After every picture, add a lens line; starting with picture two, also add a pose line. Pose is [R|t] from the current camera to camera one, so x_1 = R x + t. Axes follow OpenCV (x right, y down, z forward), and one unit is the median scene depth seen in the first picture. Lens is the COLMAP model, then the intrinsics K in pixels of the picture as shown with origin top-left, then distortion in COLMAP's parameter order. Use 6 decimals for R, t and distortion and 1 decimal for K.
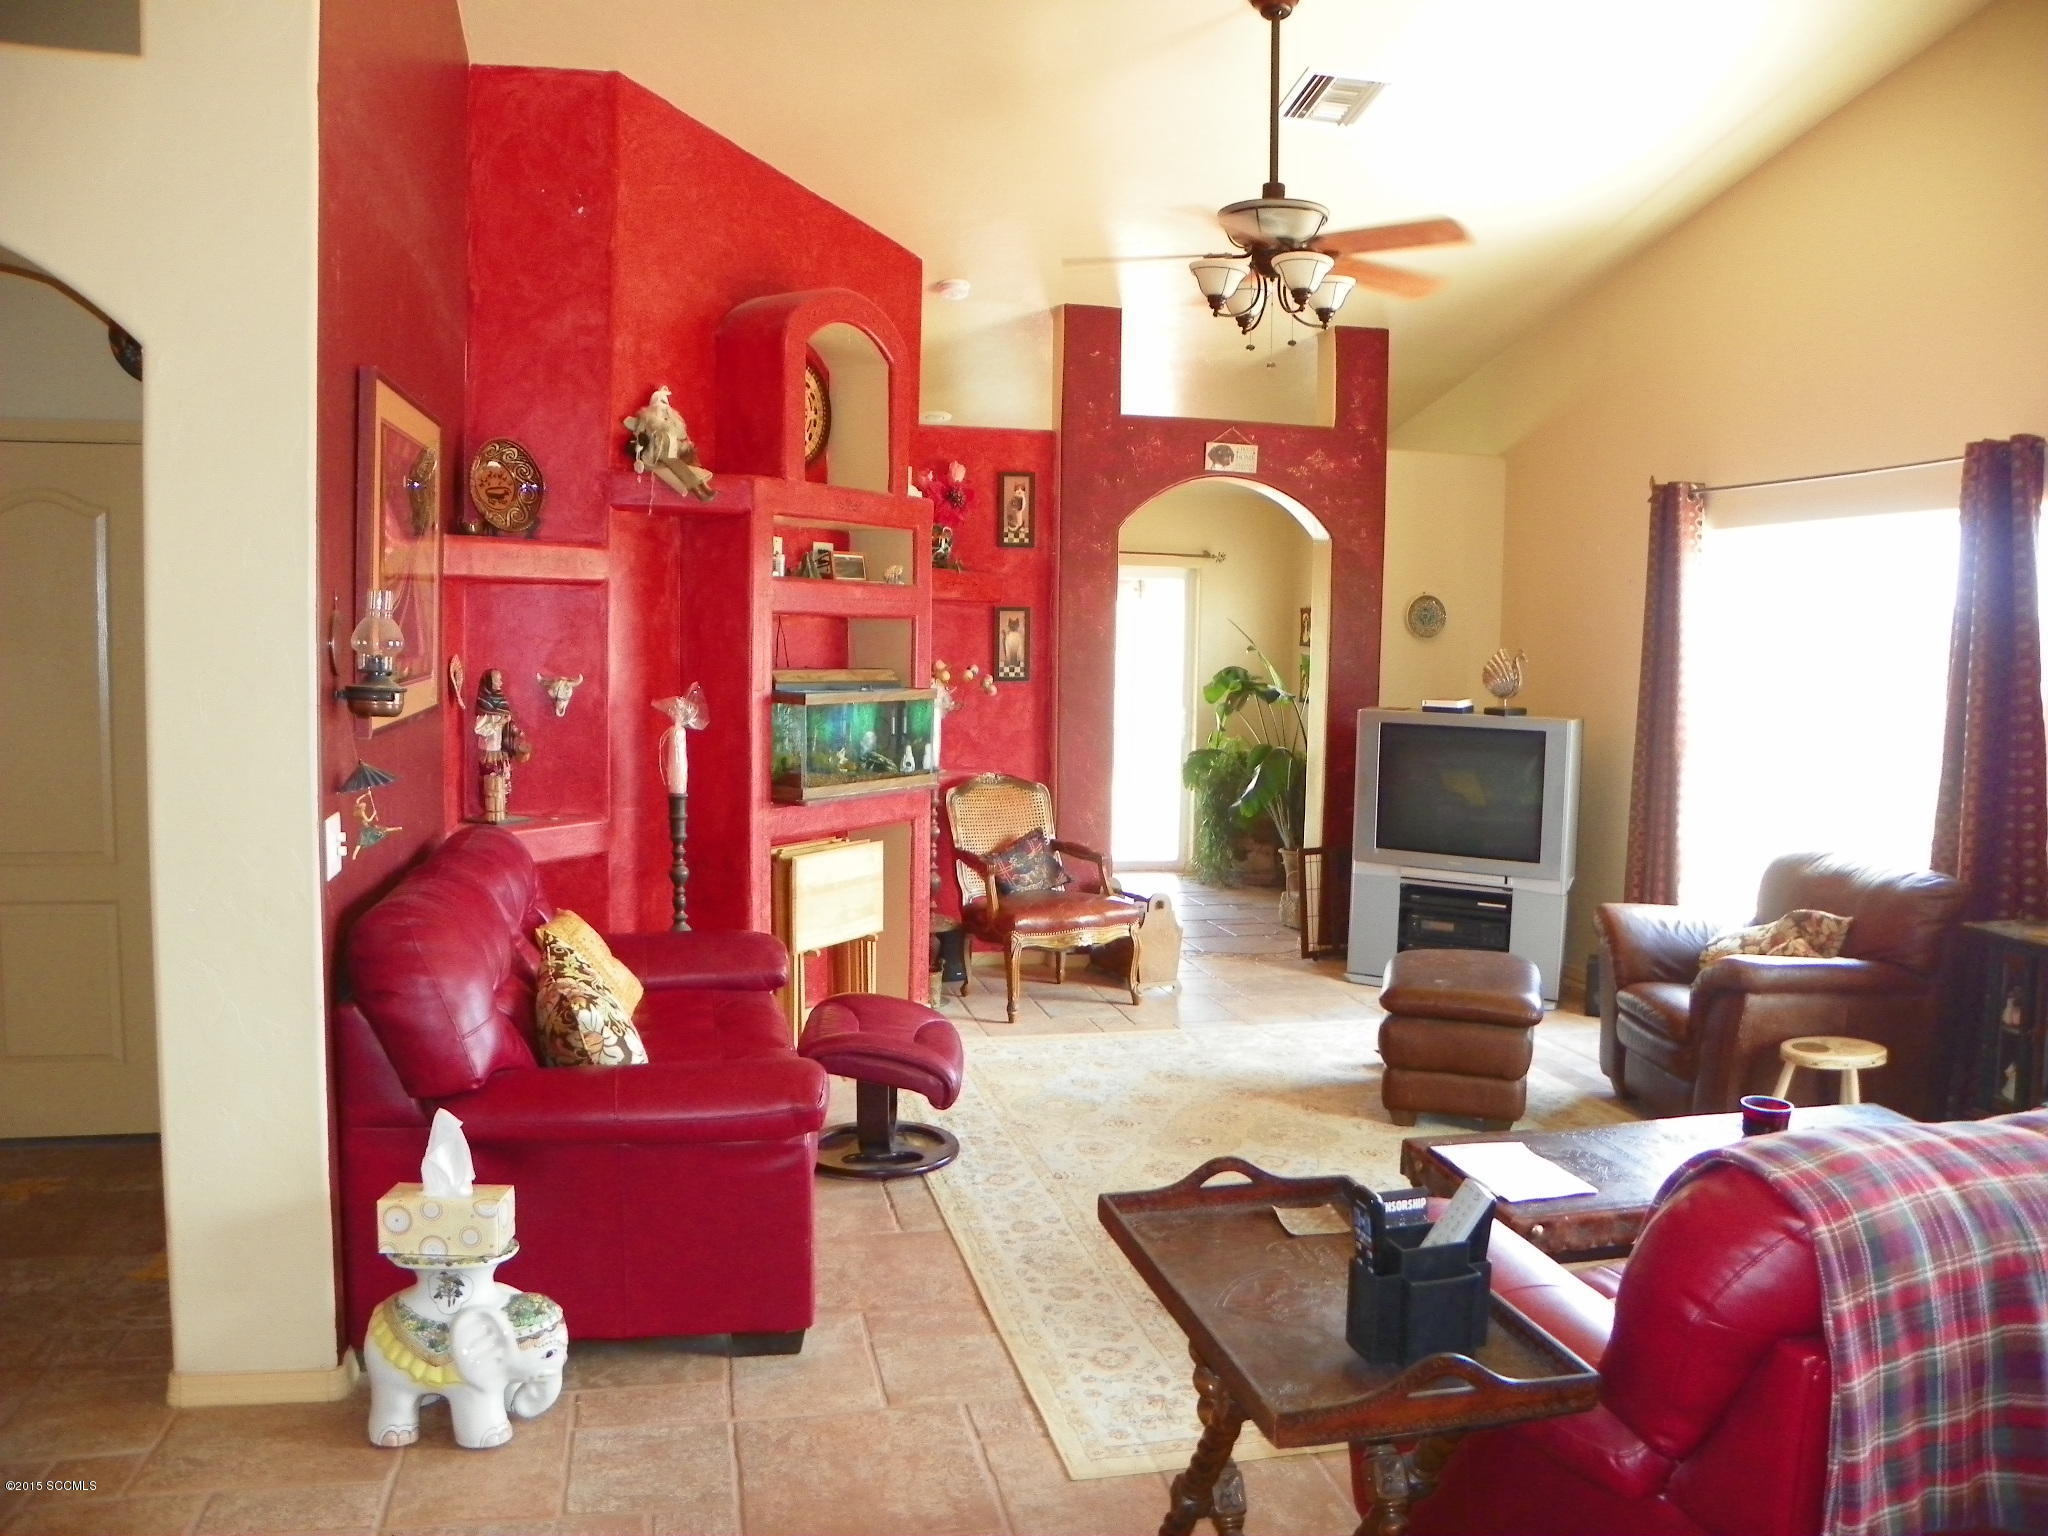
lens RADIAL K [[1531.8, 0, 1024.0], [0, 1531.8, 768.0], [0, 0, 1]] dist [-0.125457, -0.000097]
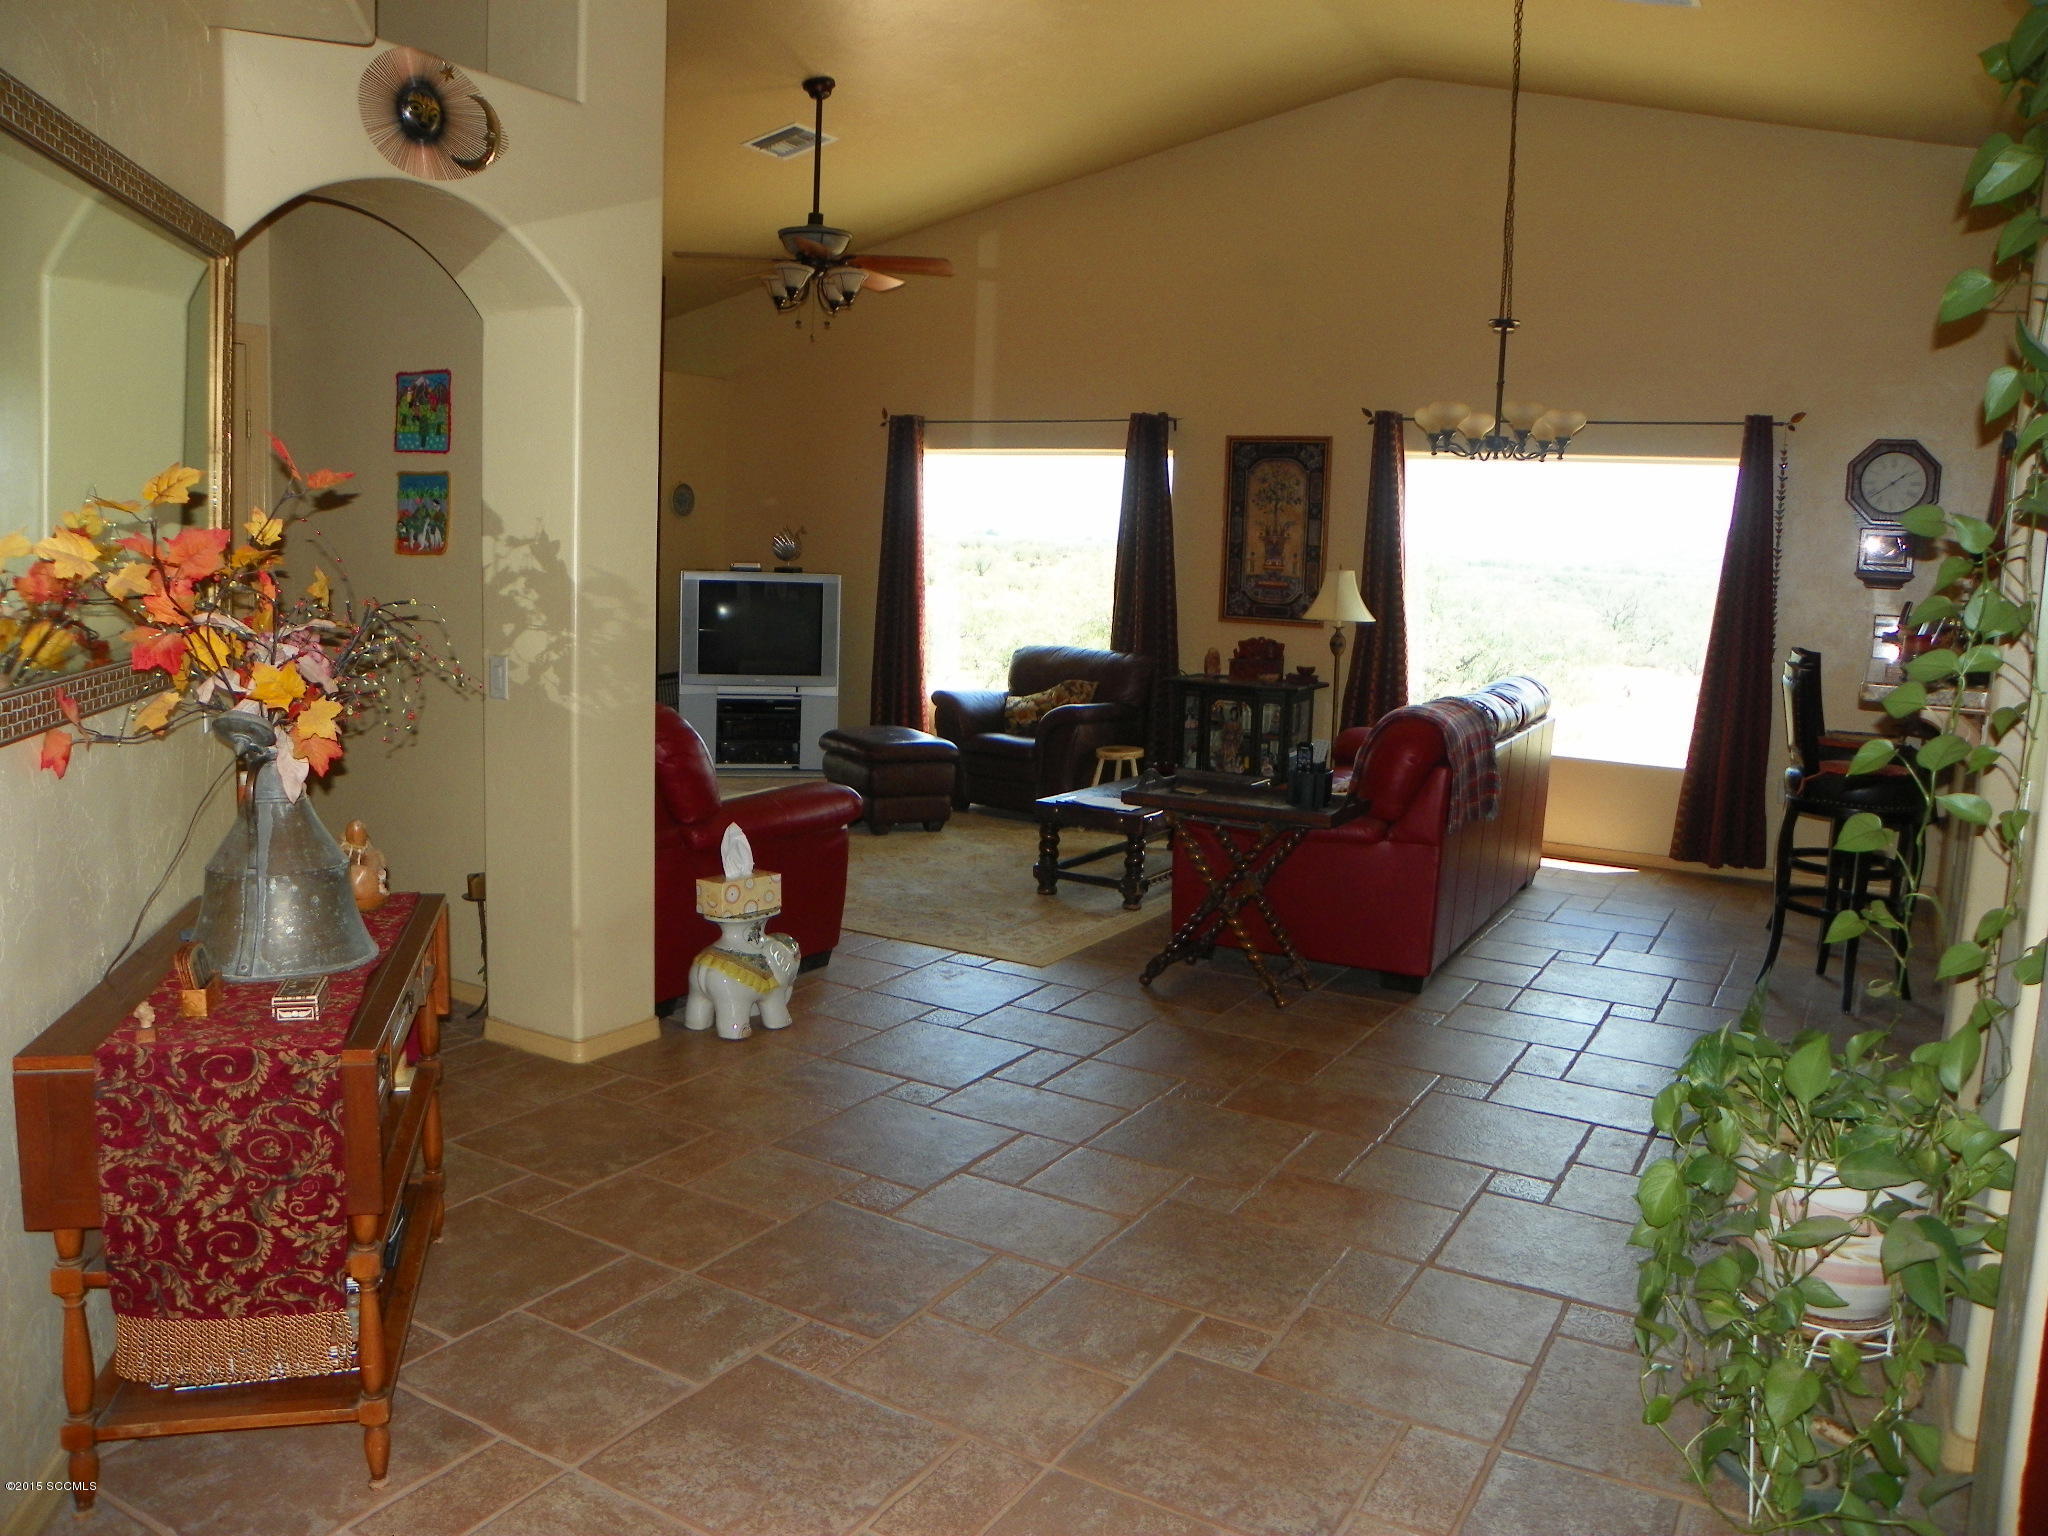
lens RADIAL K [[1531.8, 0, 1024.0], [0, 1531.8, 768.0], [0, 0, 1]] dist [-0.125457, -0.000097]
pose [[0.681957, -0.099002, 0.724661, -0.629623], [0.035291, 0.994096, 0.102600, 0.008487], [-0.730541, -0.044395, 0.681424, -0.146310]]
